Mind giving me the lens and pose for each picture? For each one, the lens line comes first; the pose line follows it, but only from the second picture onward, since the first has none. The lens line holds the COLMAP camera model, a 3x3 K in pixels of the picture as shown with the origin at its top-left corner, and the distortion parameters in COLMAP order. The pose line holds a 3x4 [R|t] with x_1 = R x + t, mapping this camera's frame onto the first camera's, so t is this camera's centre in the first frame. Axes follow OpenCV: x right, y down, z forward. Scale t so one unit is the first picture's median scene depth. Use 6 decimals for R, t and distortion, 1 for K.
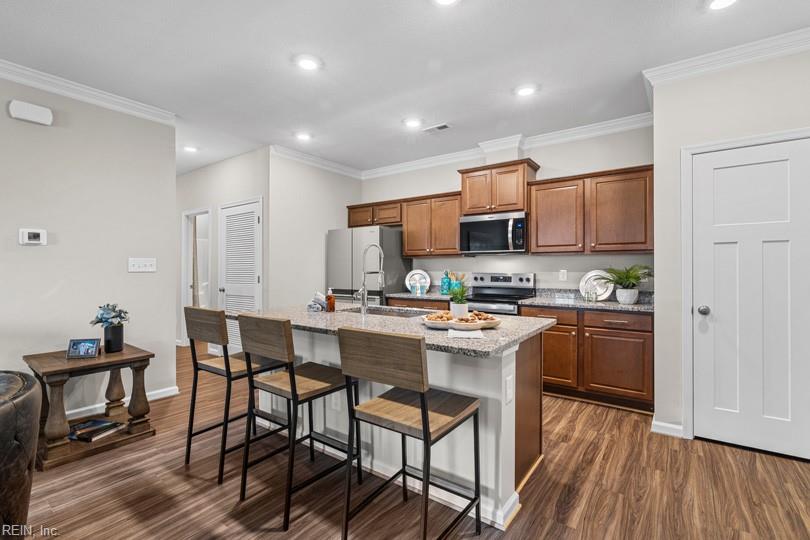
lens RADIAL K [[369.9, 0, 404.0], [0, 369.9, 266.2], [0, 0, 1]] dist [-0.000428, 0.001684]
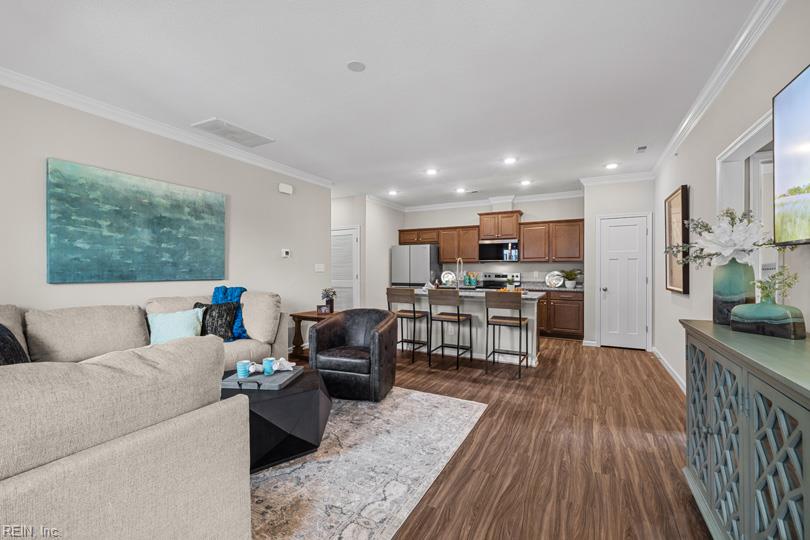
lens RADIAL K [[339.9, 0, 405.6], [0, 339.9, 273.2], [0, 0, 1]] dist [0.021951, 0.000125]
pose [[0.990306, -0.000472, 0.138902, -0.474809], [-0.001780, 0.999869, 0.016090, -0.005366], [-0.138891, -0.016182, 0.990175, -0.621503]]
